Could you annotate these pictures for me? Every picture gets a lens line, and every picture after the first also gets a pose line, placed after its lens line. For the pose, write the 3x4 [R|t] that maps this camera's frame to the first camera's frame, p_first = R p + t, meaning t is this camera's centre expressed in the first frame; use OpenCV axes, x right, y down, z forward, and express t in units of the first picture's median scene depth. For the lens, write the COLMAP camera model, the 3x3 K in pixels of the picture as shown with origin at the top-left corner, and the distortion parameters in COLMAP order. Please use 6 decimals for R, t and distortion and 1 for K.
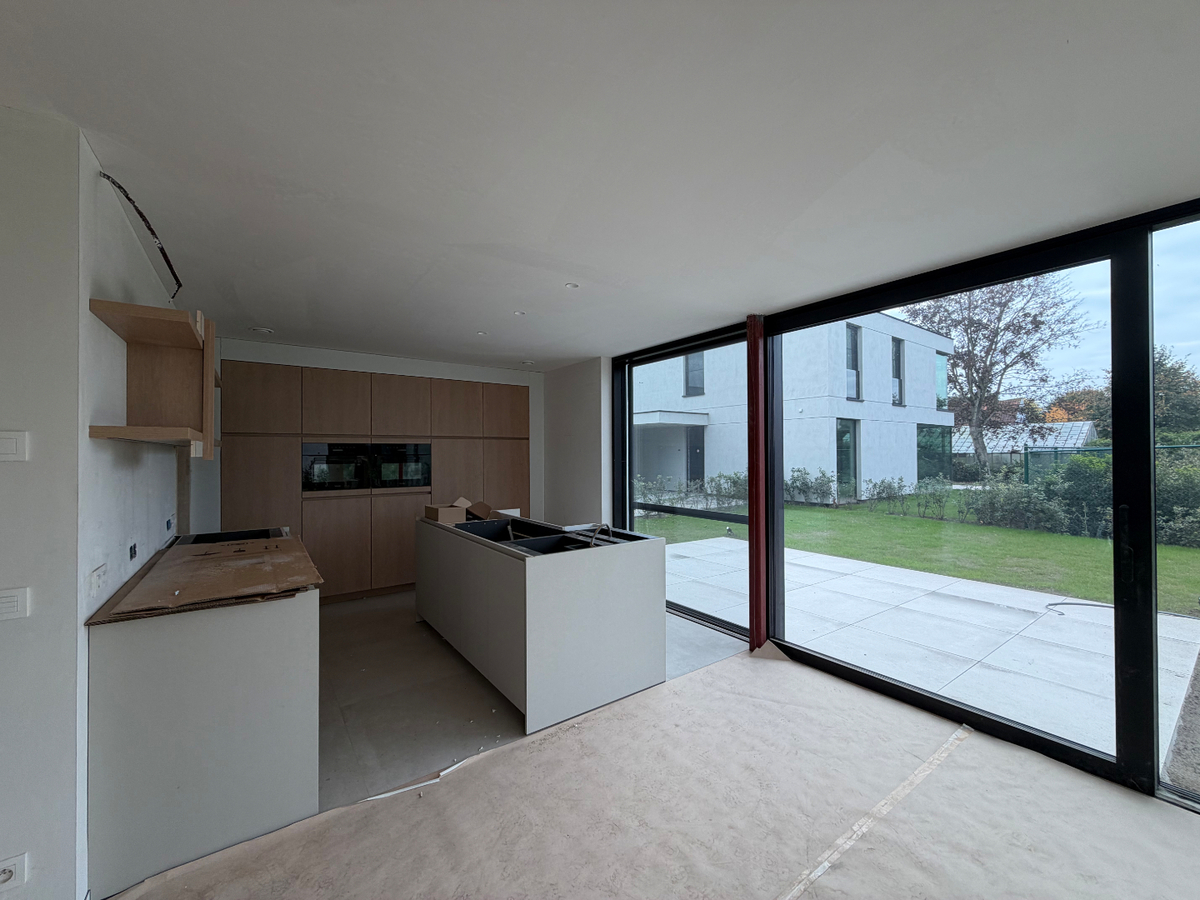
lens RADIAL K [[475.1, 0, 597.8], [0, 475.1, 448.9], [0, 0, 1]] dist [0.000276, -0.000260]
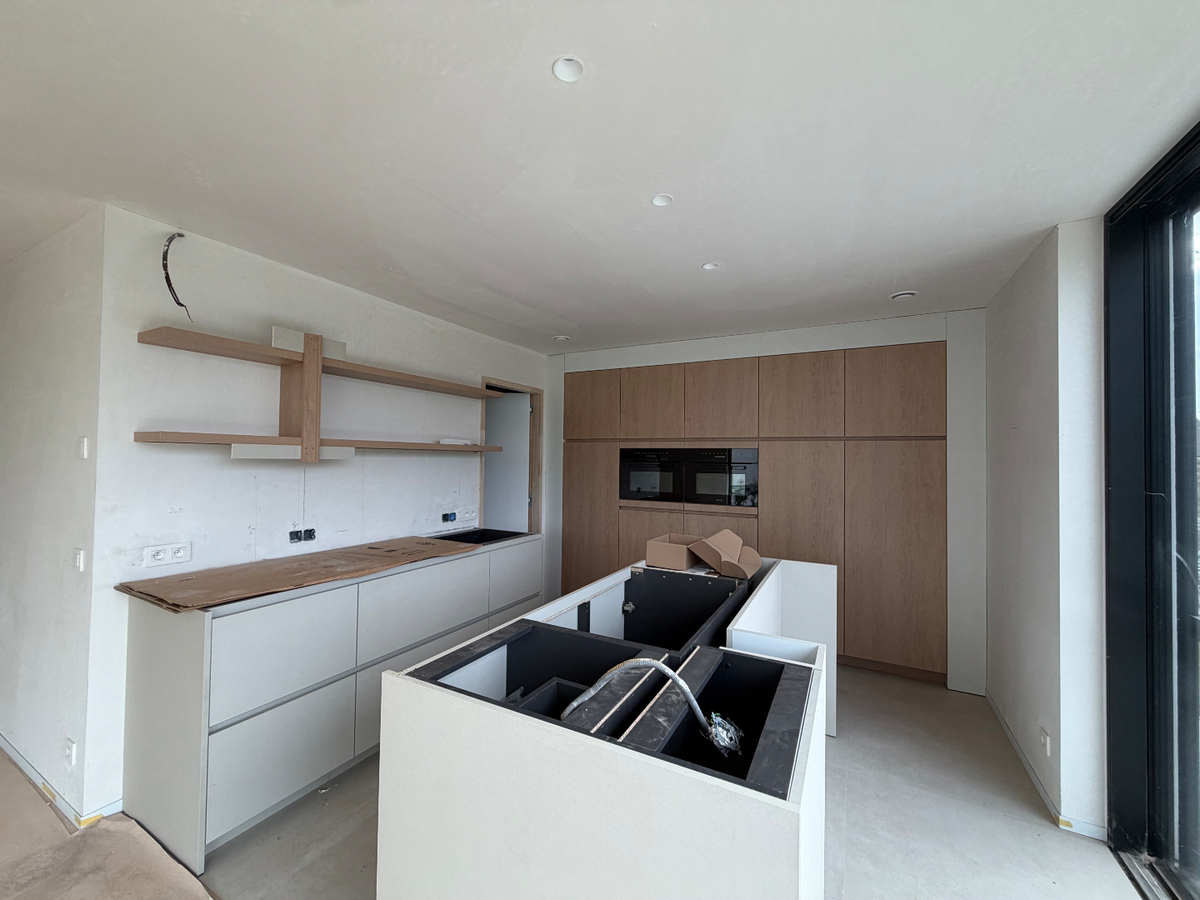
lens RADIAL K [[475.1, 0, 597.8], [0, 475.1, 448.9], [0, 0, 1]] dist [0.000276, -0.000260]
pose [[0.432357, -0.006404, -0.901680, 0.084332], [-0.007980, 0.999908, -0.010928, -0.000047], [0.901667, 0.011921, 0.432267, 0.210737]]
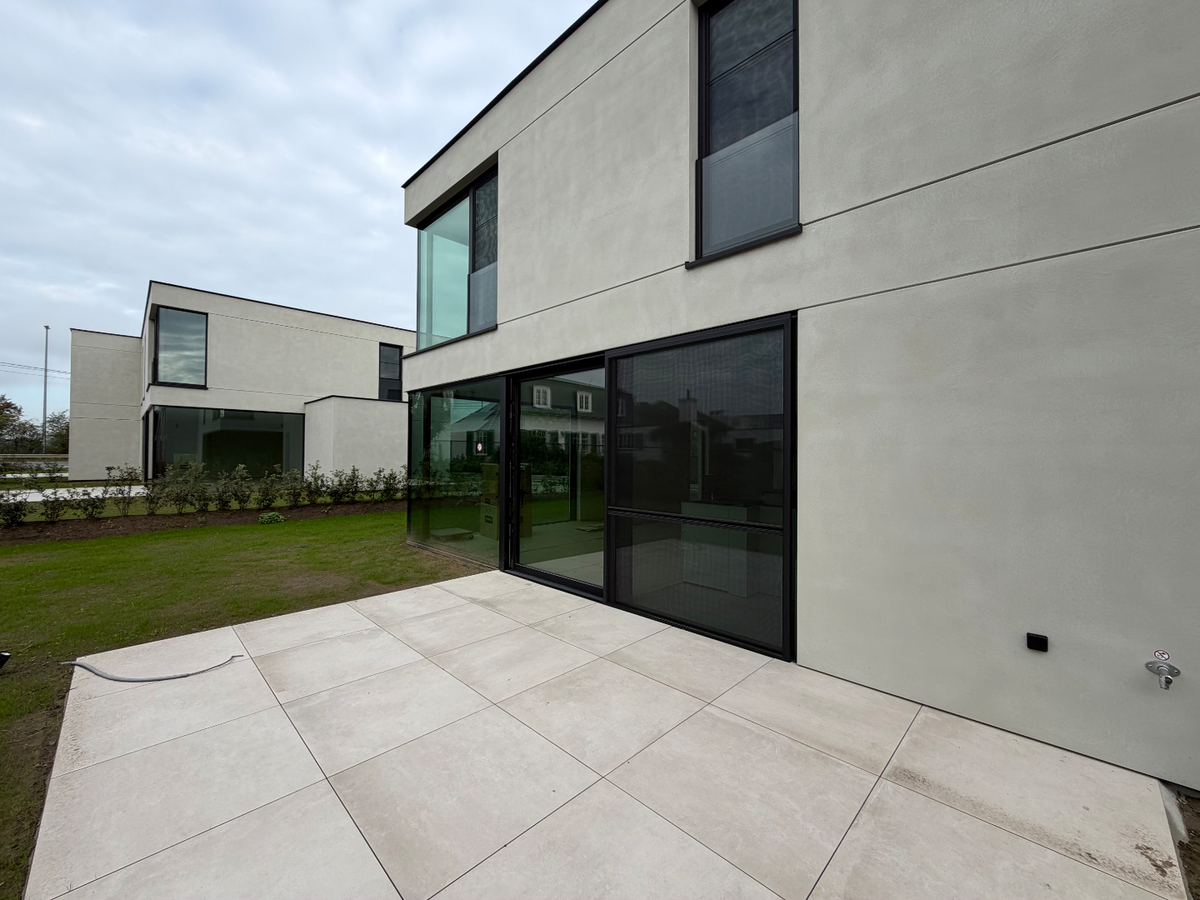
lens RADIAL K [[477.1, 0, 600.7], [0, 477.1, 483.5], [0, 0, 1]] dist [0.000999, 0.000137]
pose [[-0.986337, 0.009258, -0.164478, 0.193821], [0.000892, 0.998705, 0.050867, 0.008152], [0.164736, 0.050025, -0.985068, 0.712105]]
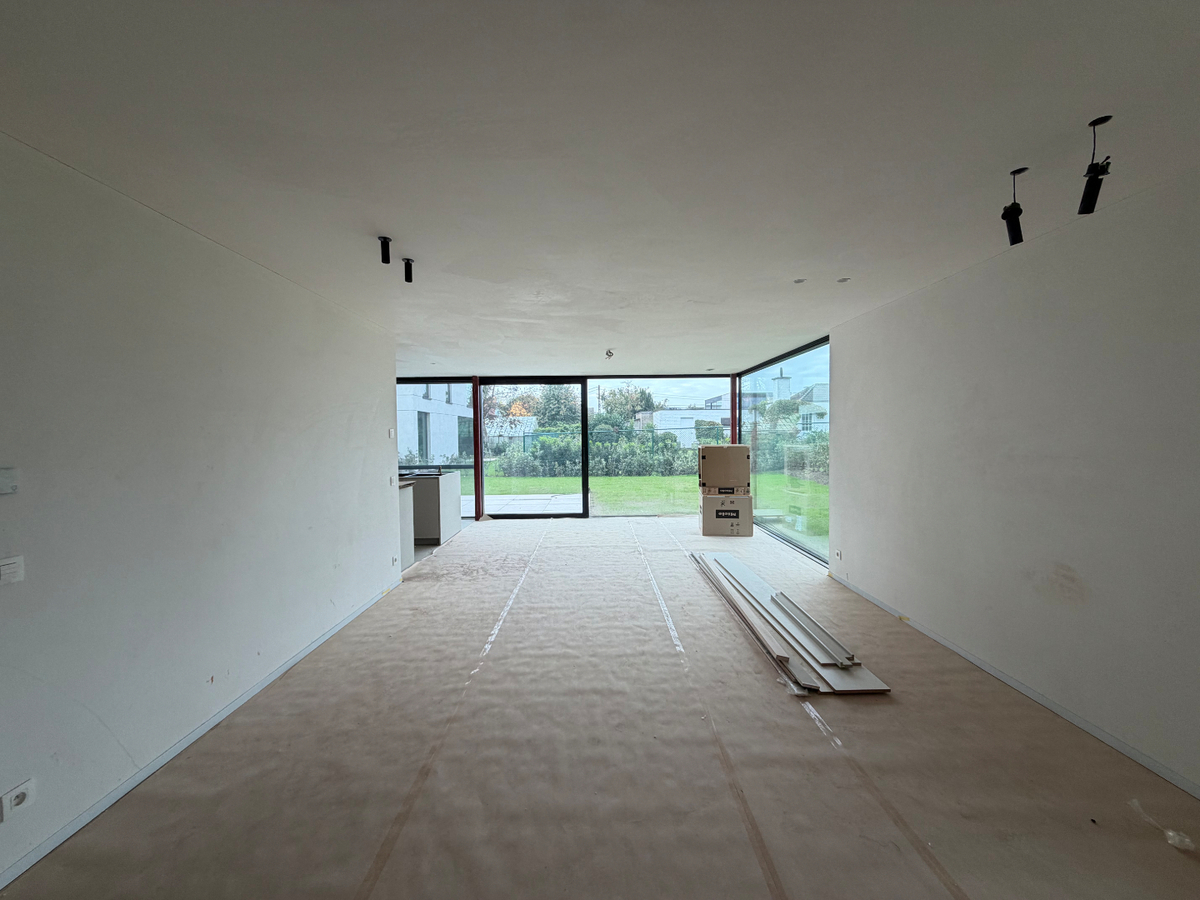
lens RADIAL K [[475.1, 0, 597.8], [0, 475.1, 448.9], [0, 0, 1]] dist [0.000276, -0.000260]
pose [[0.576285, -0.025802, 0.816841, -0.372087], [-0.000080, 0.999500, 0.031628, 0.001086], [-0.817249, -0.018292, 0.575995, -0.247122]]
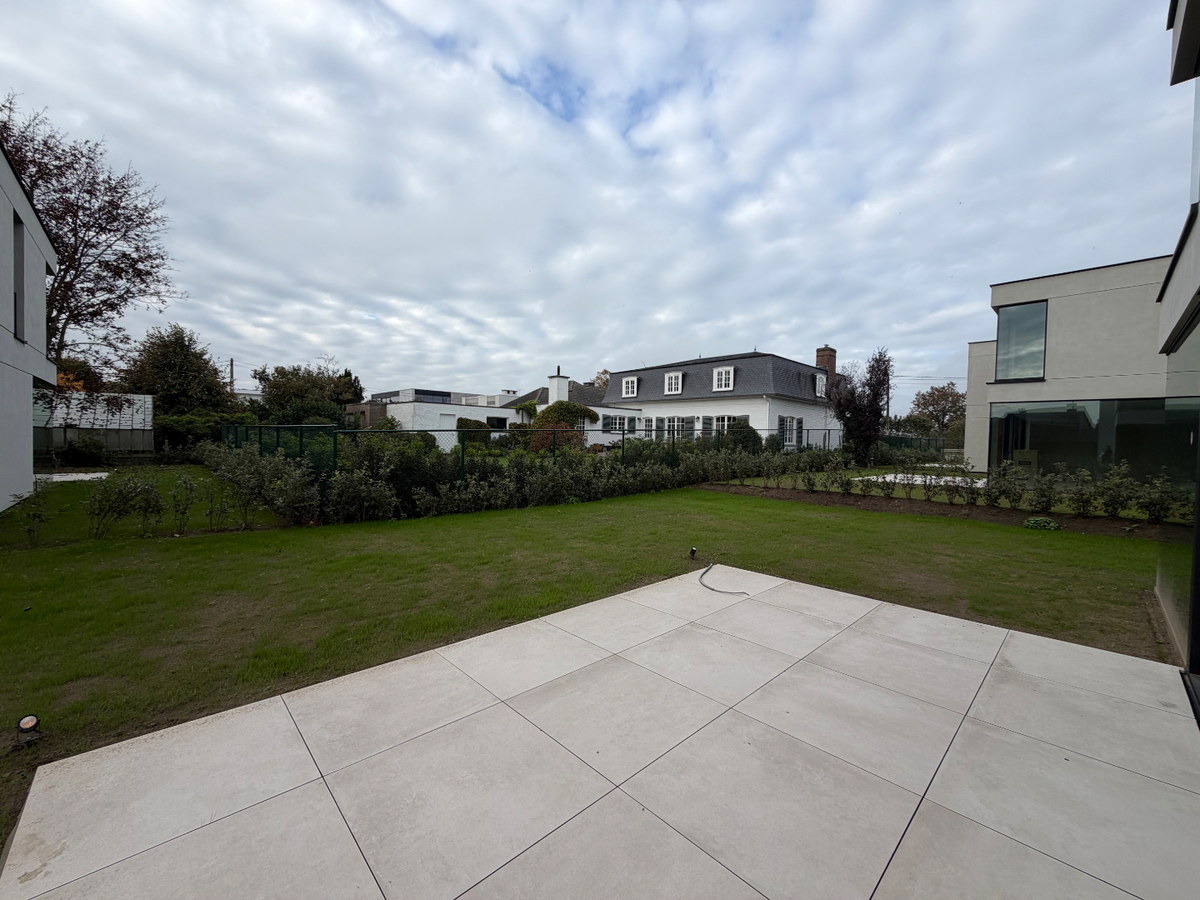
lens RADIAL K [[475.1, 0, 597.8], [0, 475.1, 448.9], [0, 0, 1]] dist [0.000276, -0.000260]
pose [[-0.136648, -0.019476, 0.990428, -0.007707], [-0.032461, 0.999358, 0.015173, 0.007480], [-0.990088, -0.030077, -0.137193, 0.566127]]
